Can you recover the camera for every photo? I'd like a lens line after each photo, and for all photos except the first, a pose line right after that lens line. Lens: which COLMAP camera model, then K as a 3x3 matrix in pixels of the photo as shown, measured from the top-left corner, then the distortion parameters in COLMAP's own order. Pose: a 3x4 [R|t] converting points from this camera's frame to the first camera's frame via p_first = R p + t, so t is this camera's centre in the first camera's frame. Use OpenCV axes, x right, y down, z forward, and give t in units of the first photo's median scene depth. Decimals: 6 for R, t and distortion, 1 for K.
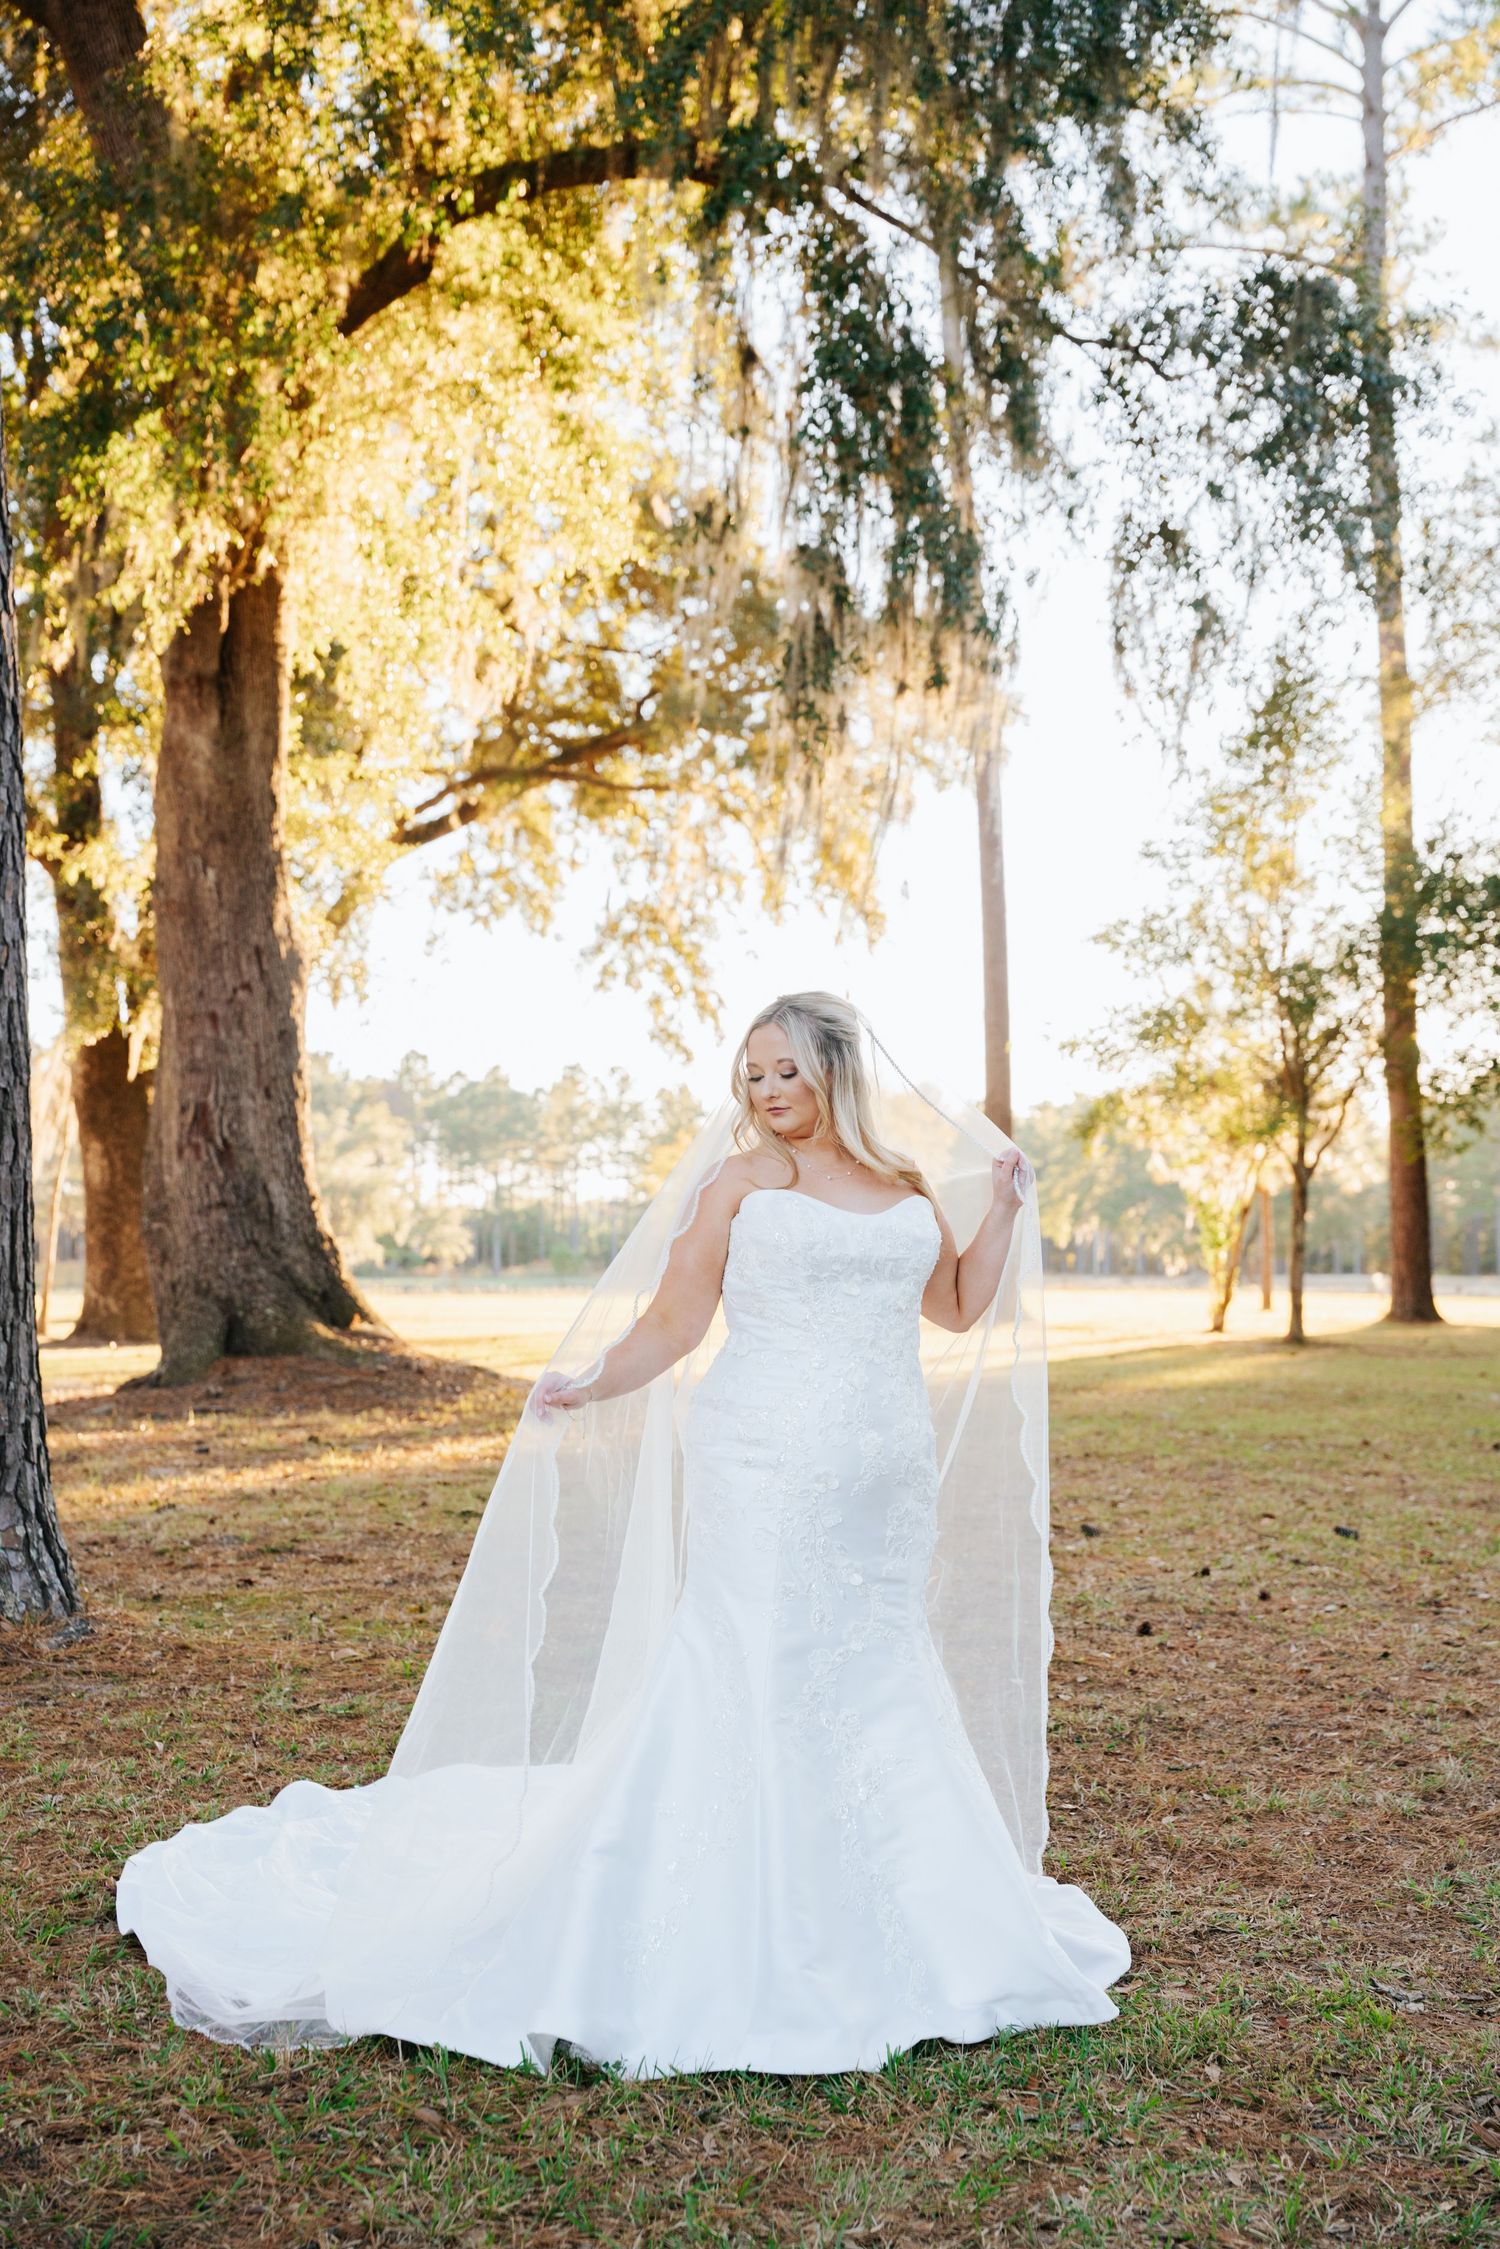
lens RADIAL K [[3109.6, 0, 750.0], [0, 3109.6, 1124.5], [0, 0, 1]] dist [0.175924, 0.089203]
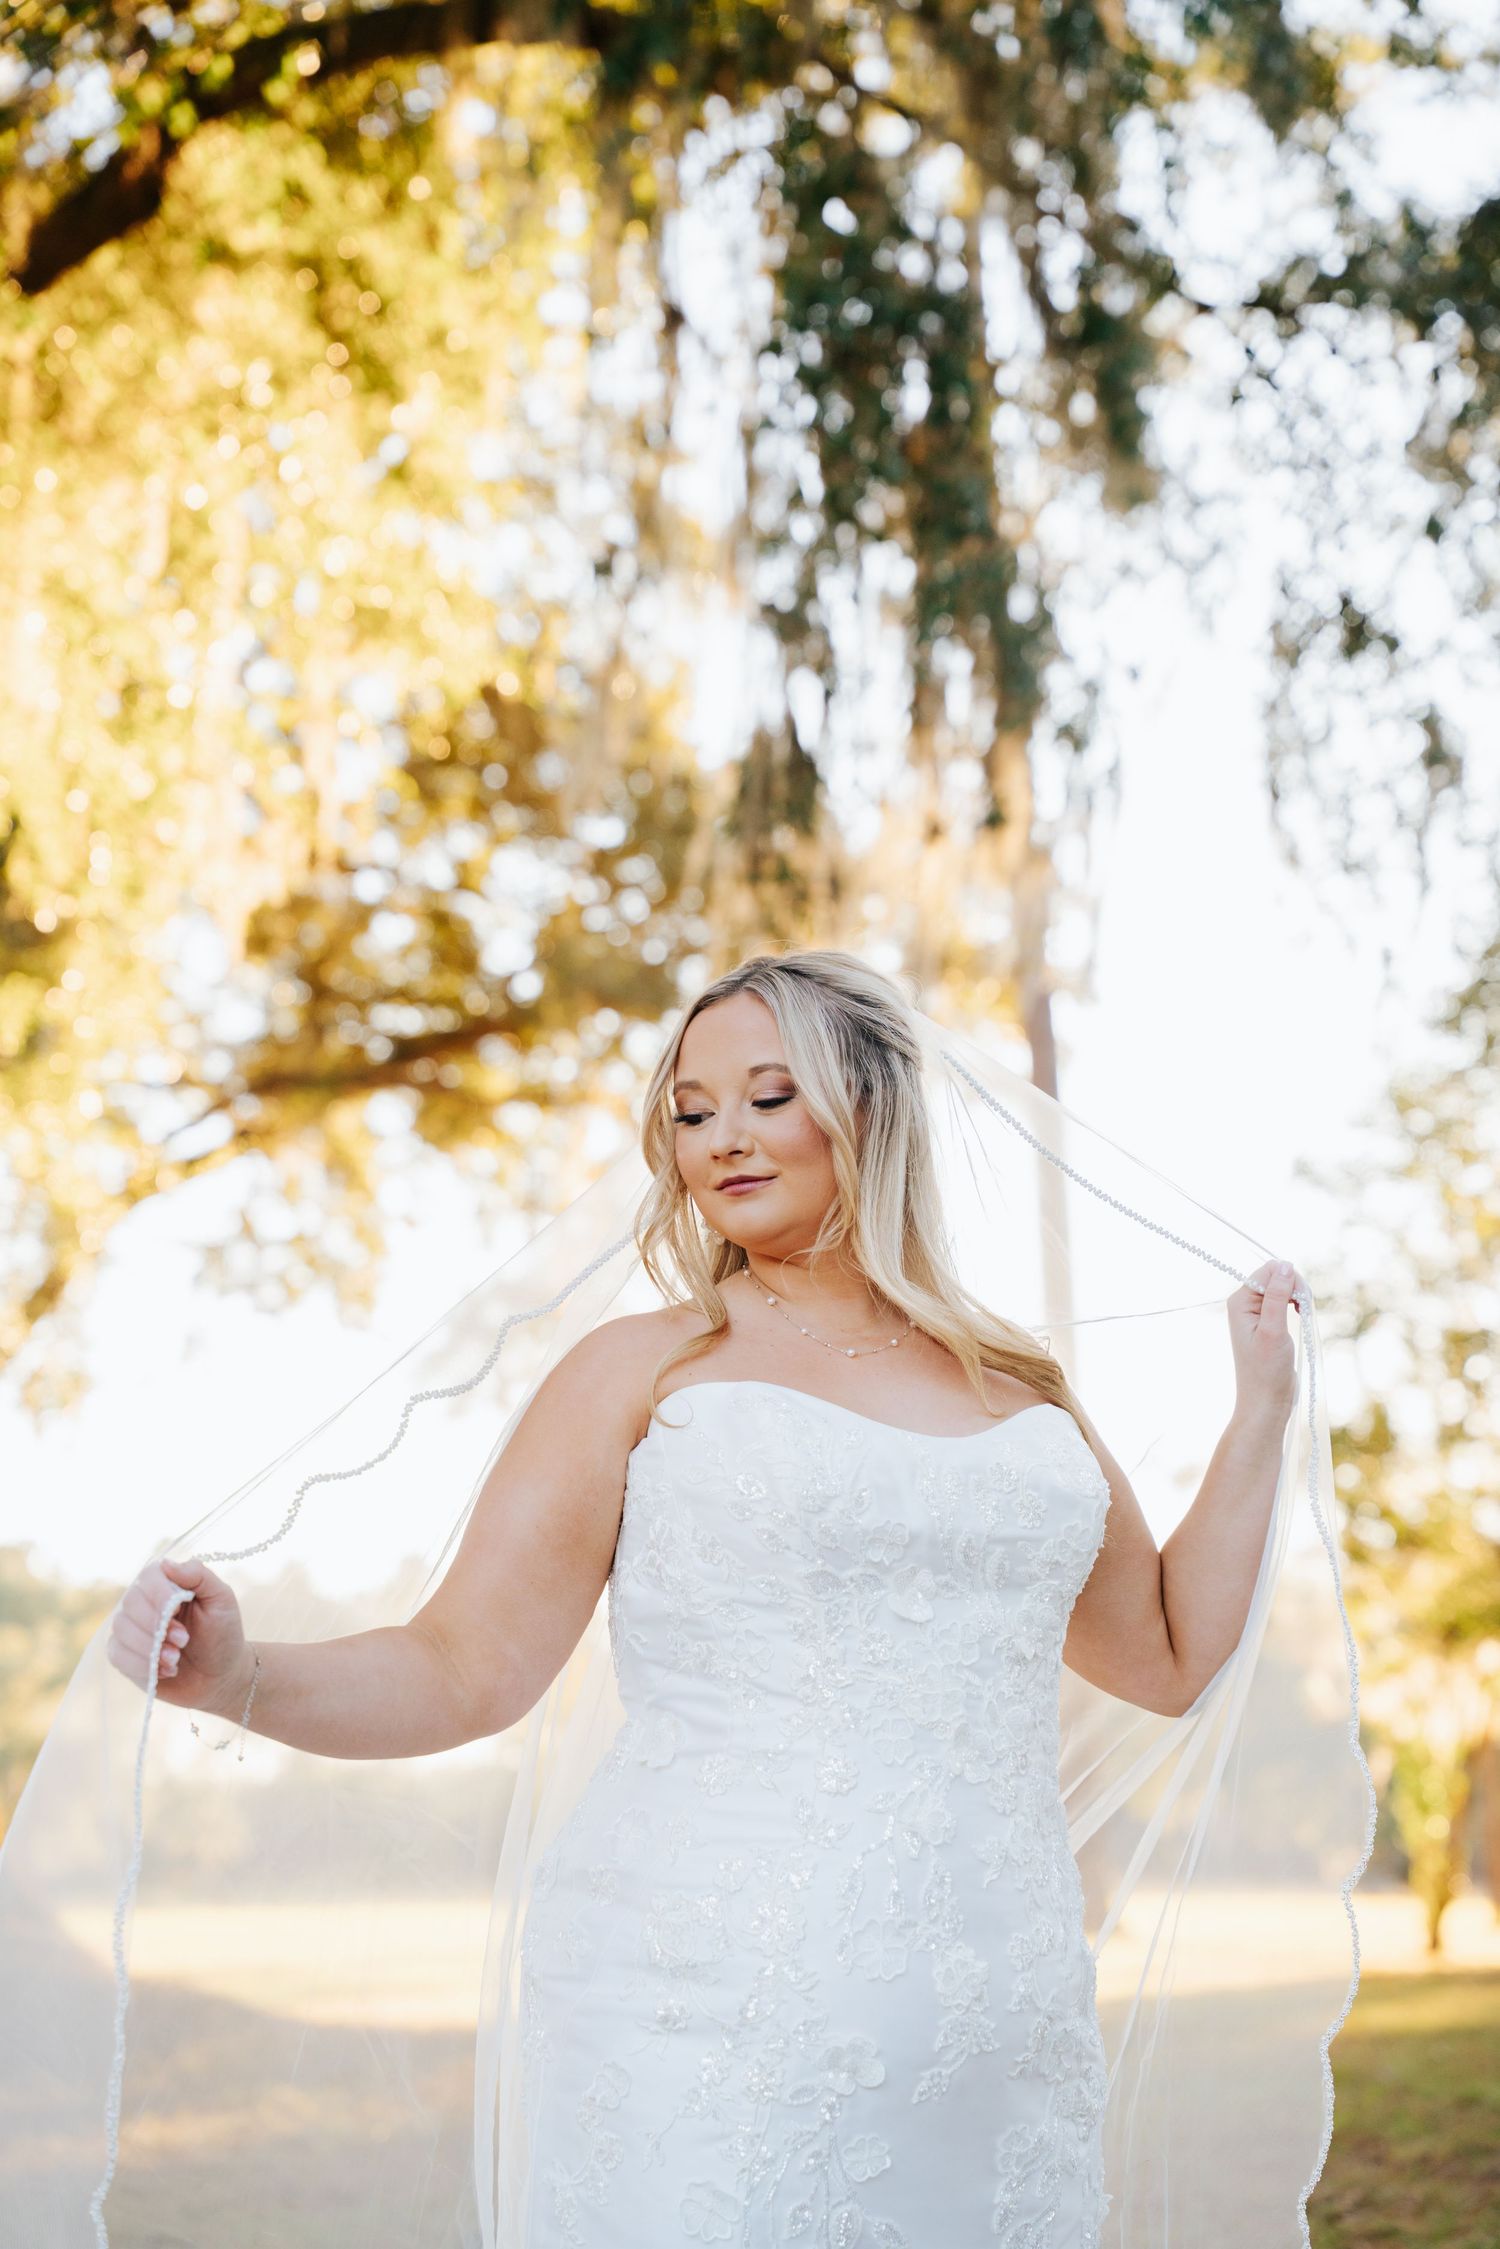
lens RADIAL K [[4611.3, 0, 825.4], [0, 4611.3, 1095.3], [0, 0, 1]] dist [0.209028, -0.031968]
pose [[0.999527, -0.006299, 0.030086, 0.000650], [0.009911, 0.992547, -0.121462, 0.018366], [-0.029097, 0.121703, 0.992140, 0.108271]]
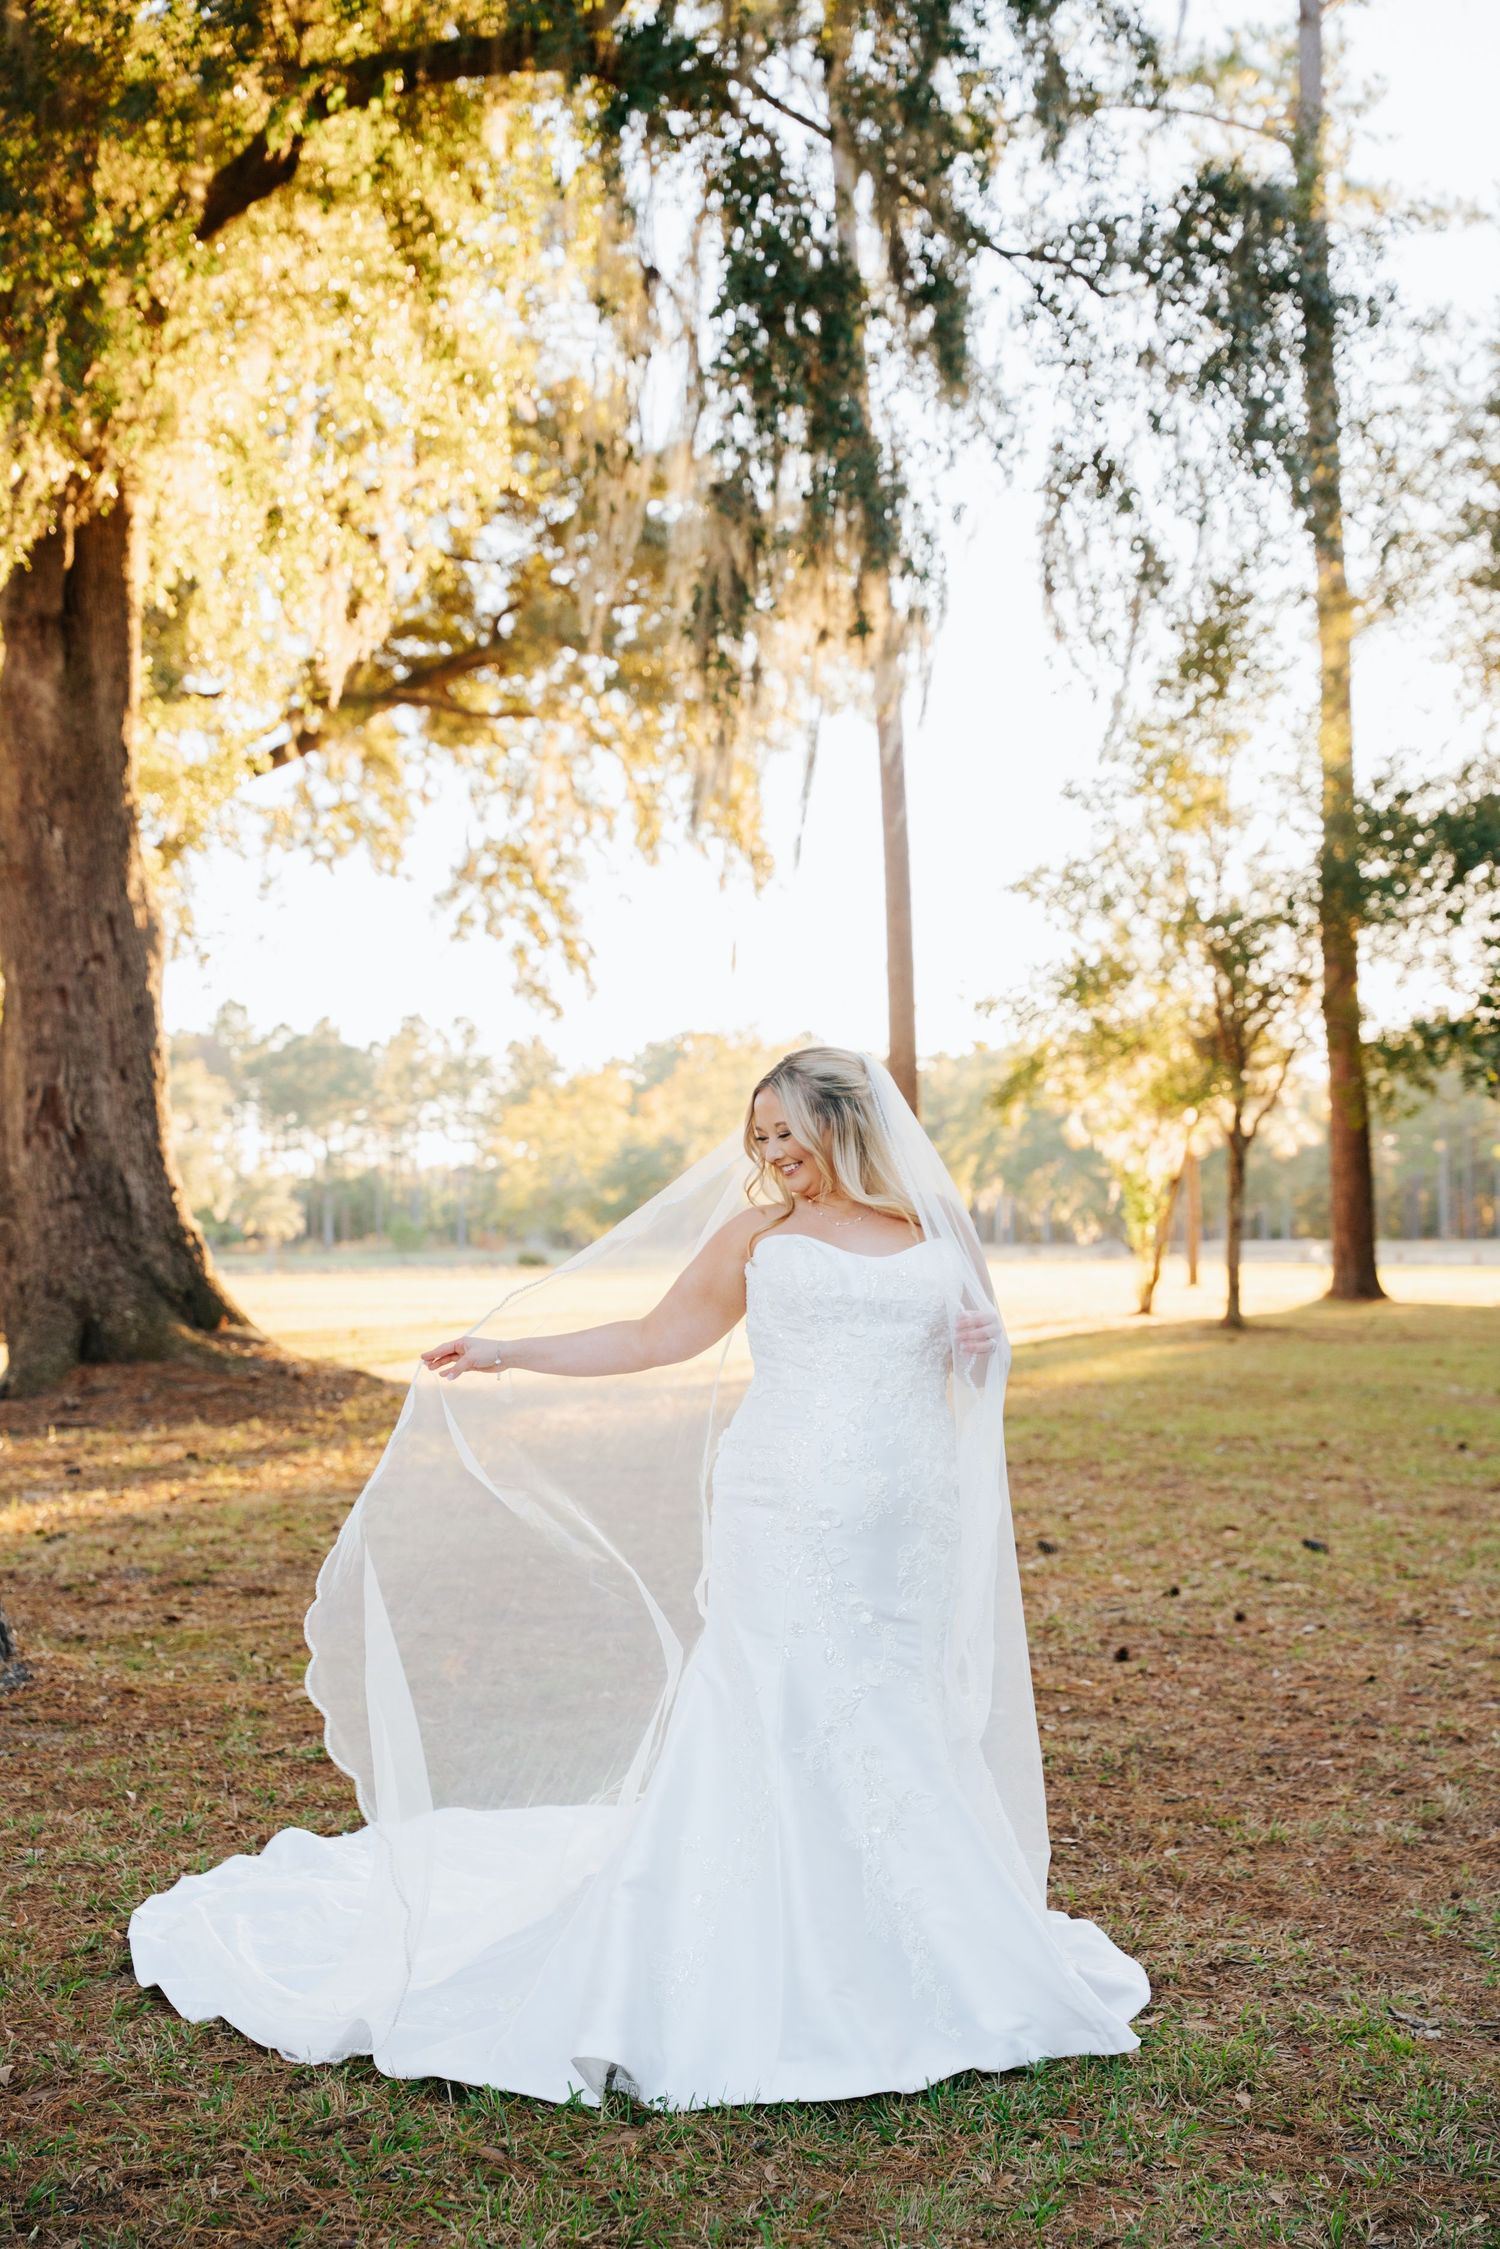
lens RADIAL K [[3490.3, 0, 750.0], [0, 3490.3, 1124.5], [0, 0, 1]] dist [0.309244, -0.130057]
pose [[0.999114, -0.009173, 0.041081, -0.015812], [0.008602, 0.999864, 0.014044, -0.009359], [-0.041204, -0.013678, 0.999057, -0.040348]]
